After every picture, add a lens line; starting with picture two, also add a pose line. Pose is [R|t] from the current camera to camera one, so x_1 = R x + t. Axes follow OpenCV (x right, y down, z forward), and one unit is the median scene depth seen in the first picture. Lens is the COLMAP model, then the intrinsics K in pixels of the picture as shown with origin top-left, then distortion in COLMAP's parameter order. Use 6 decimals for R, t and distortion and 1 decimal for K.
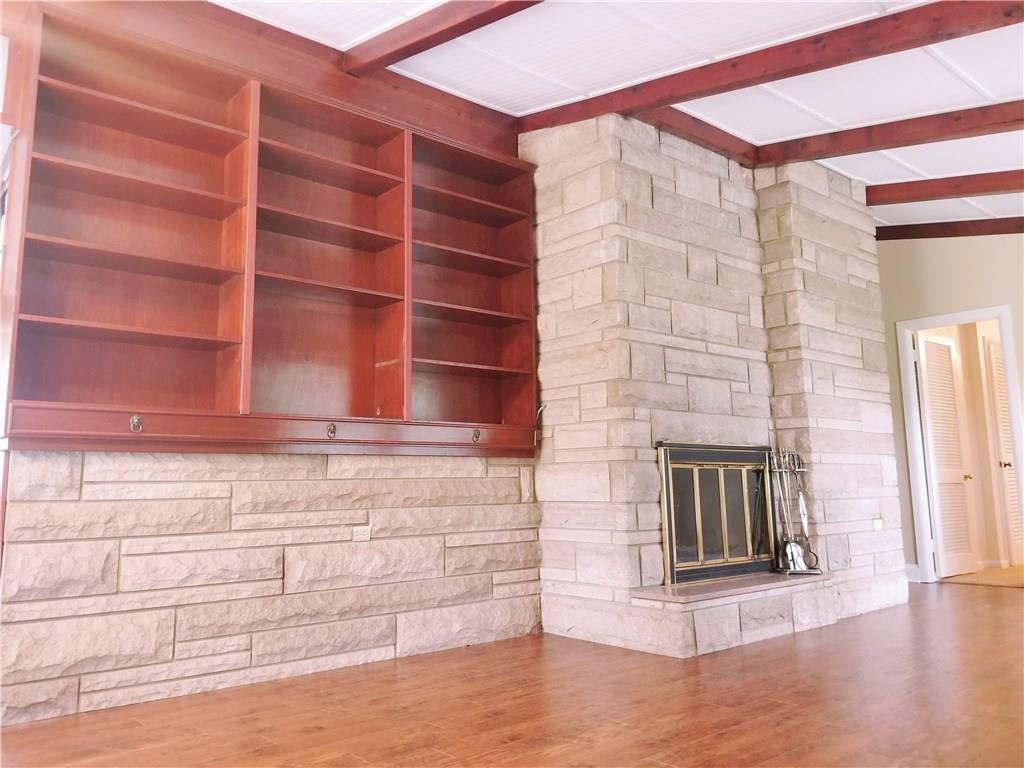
lens RADIAL K [[792.1, 0, 513.9], [0, 792.1, 367.6], [0, 0, 1]] dist [0.139498, -0.208490]
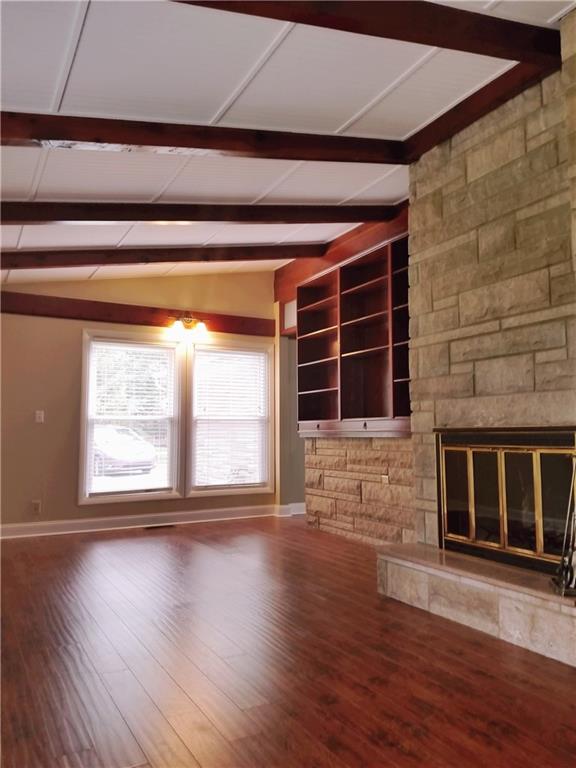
lens RADIAL K [[594.1, 0, 288.0], [0, 594.1, 384.0], [0, 0, 1]] dist [0.139498, -0.208490]
pose [[-0.211851, -0.069467, -0.974830, 1.096348], [0.152851, 0.982840, -0.103256, 0.088112], [0.965275, -0.170879, -0.197597, 0.979258]]
